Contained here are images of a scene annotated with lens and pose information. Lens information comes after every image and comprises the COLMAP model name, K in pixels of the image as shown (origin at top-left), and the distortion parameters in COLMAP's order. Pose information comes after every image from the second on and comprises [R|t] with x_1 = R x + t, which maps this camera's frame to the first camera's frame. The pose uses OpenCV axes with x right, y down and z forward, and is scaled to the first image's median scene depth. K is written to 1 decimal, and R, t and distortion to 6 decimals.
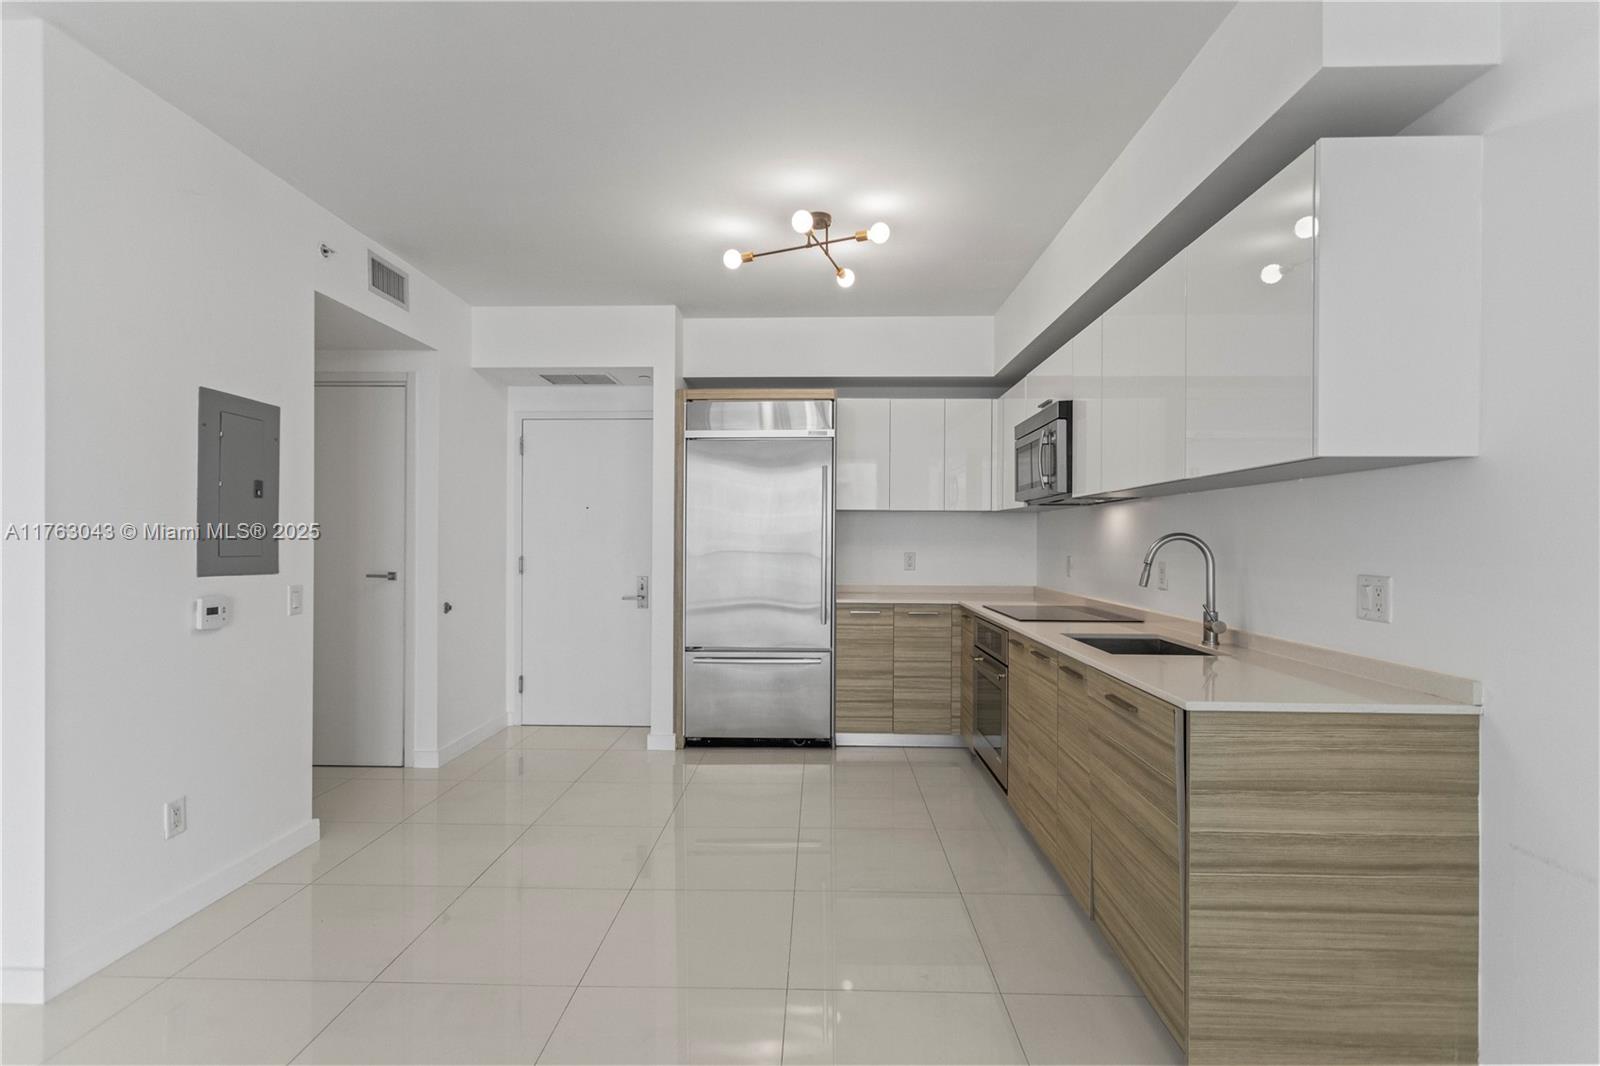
lens RADIAL K [[762.4, 0, 794.0], [0, 762.4, 540.8], [0, 0, 1]] dist [0.004662, 0.000365]
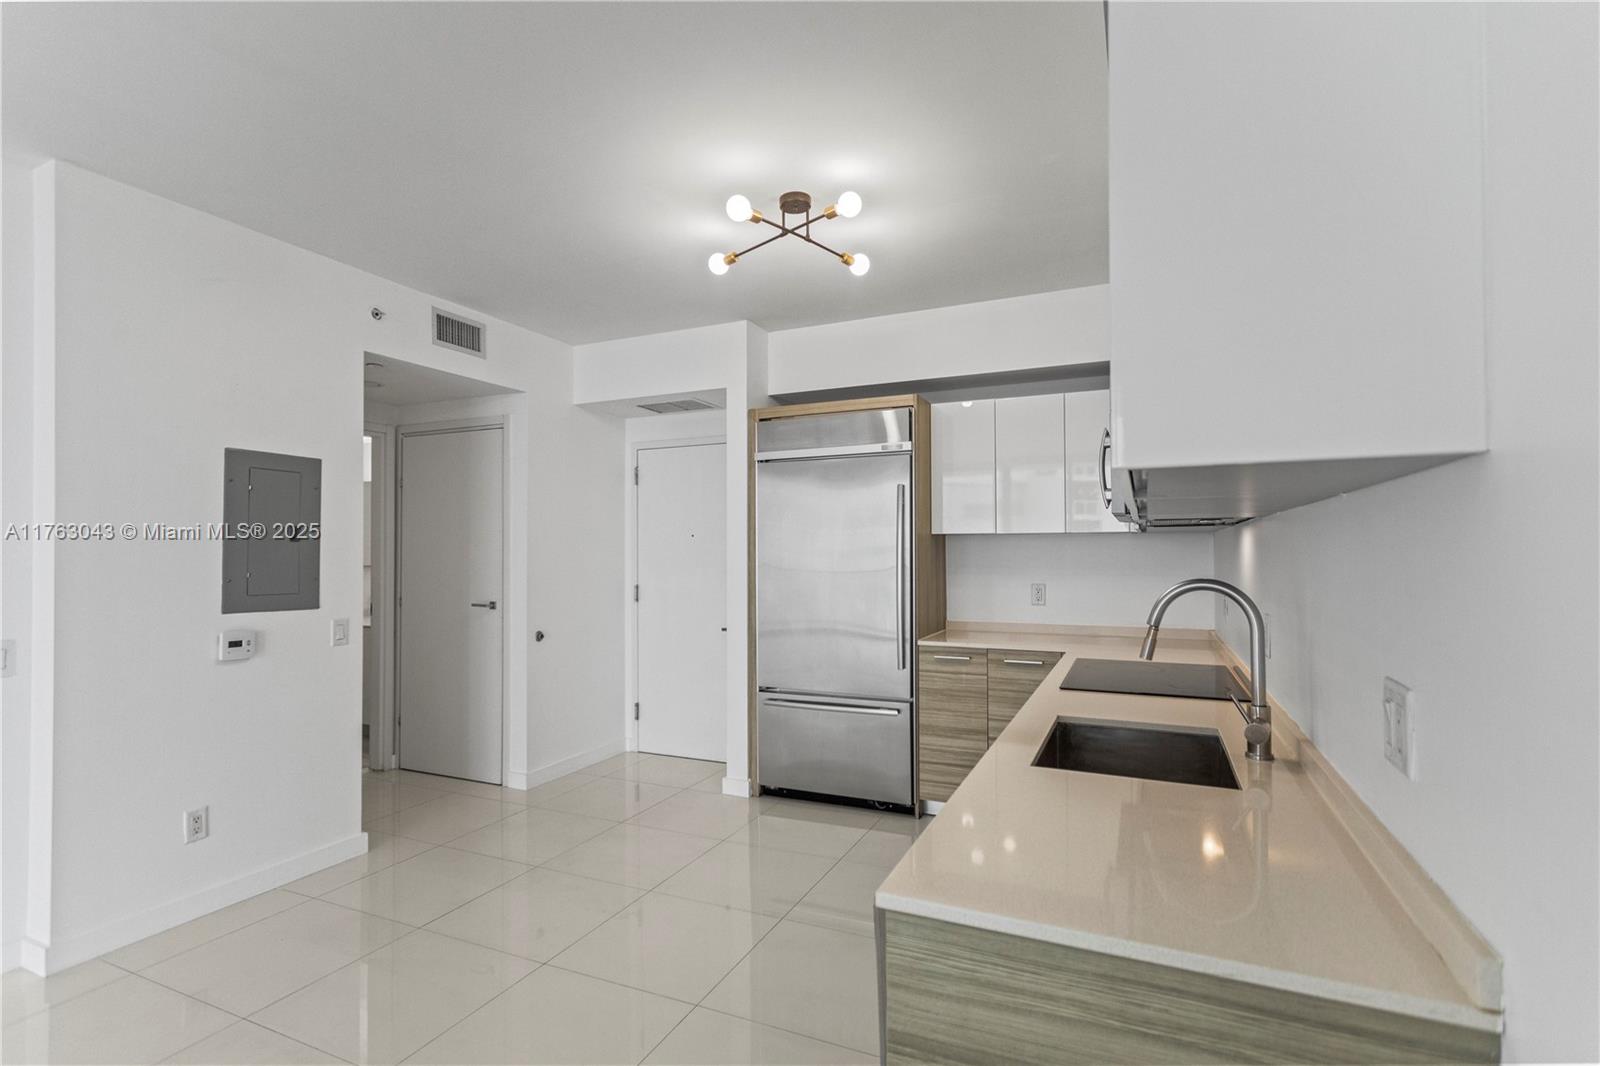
lens RADIAL K [[762.4, 0, 794.0], [0, 762.4, 540.6], [0, 0, 1]] dist [0.004662, 0.000365]
pose [[0.922089, -0.013946, -0.386727, 0.280556], [0.006777, 0.999779, -0.019896, -0.020701], [0.386919, 0.015725, 0.921980, 0.172936]]
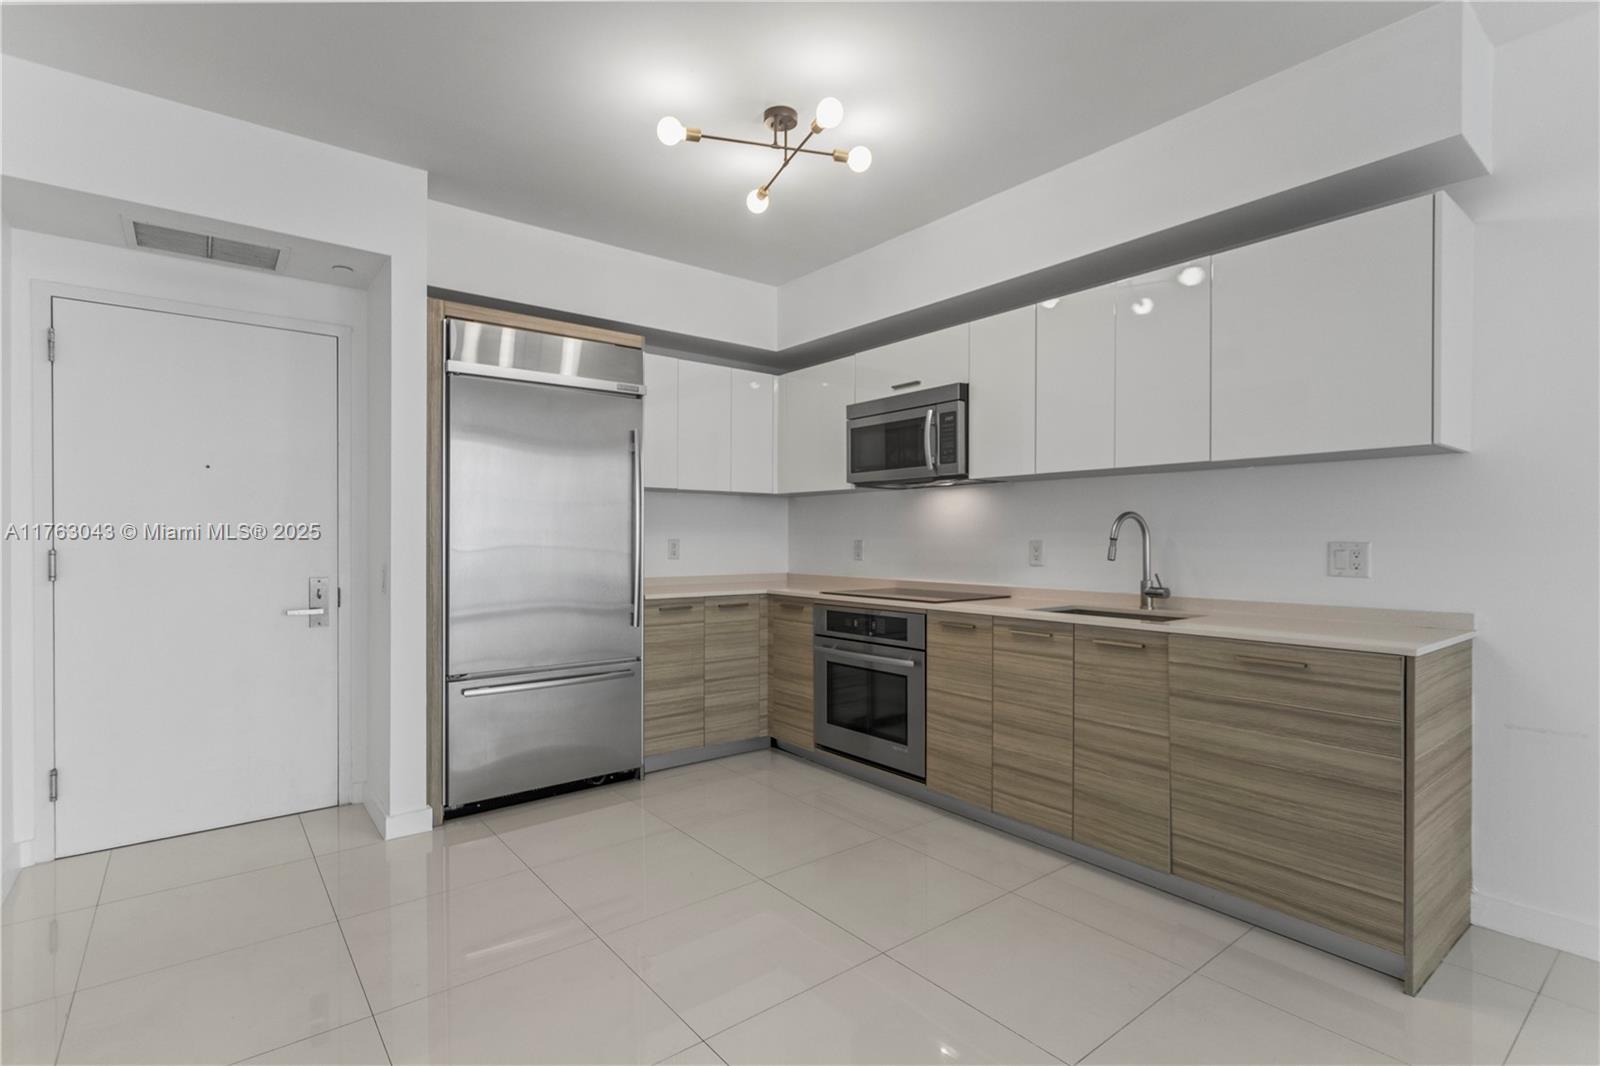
lens RADIAL K [[762.4, 0, 802.2], [0, 762.4, 540.2], [0, 0, 1]] dist [0.004662, 0.000365]
pose [[0.759207, -0.004146, 0.650837, -0.376900], [0.002325, 0.999991, 0.003659, 0.016983], [-0.650846, -0.001264, 0.759209, 0.295490]]
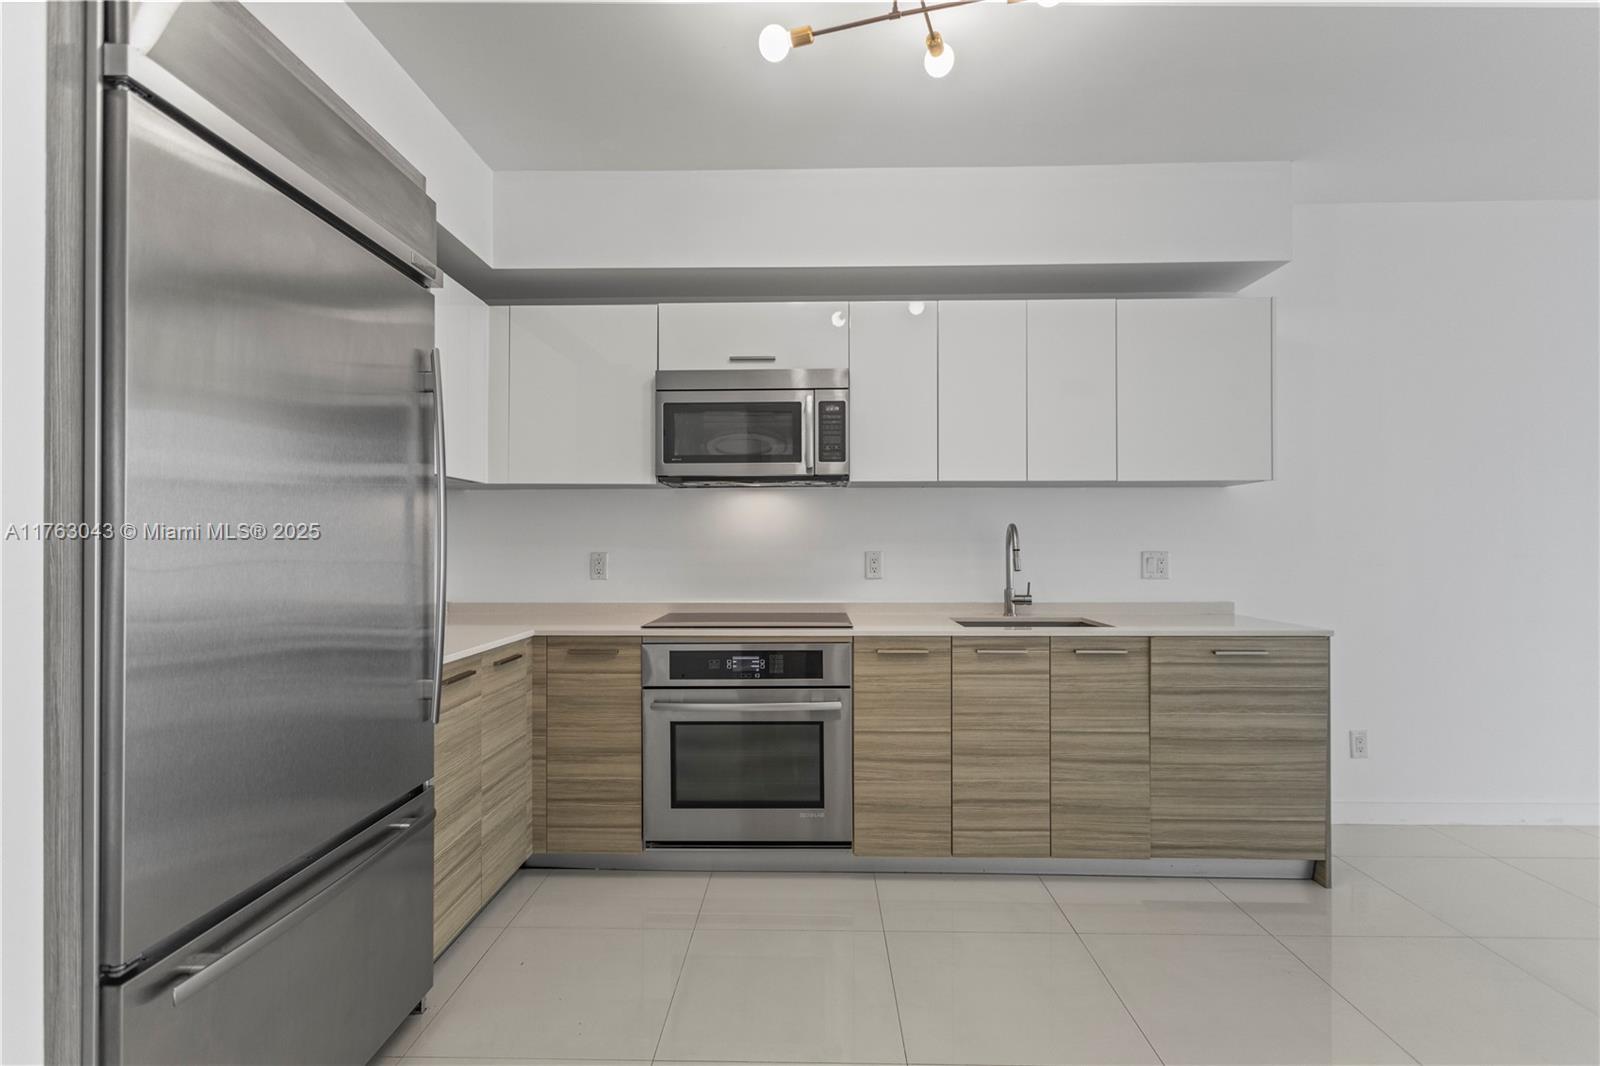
lens RADIAL K [[762.4, 0, 799.4], [0, 762.4, 546.0], [0, 0, 1]] dist [0.004662, 0.000365]
pose [[-0.012061, 0.002323, 0.999925, -0.417522], [0.002978, 0.999993, -0.002287, 0.015896], [-0.999923, 0.002950, -0.012068, 0.856314]]
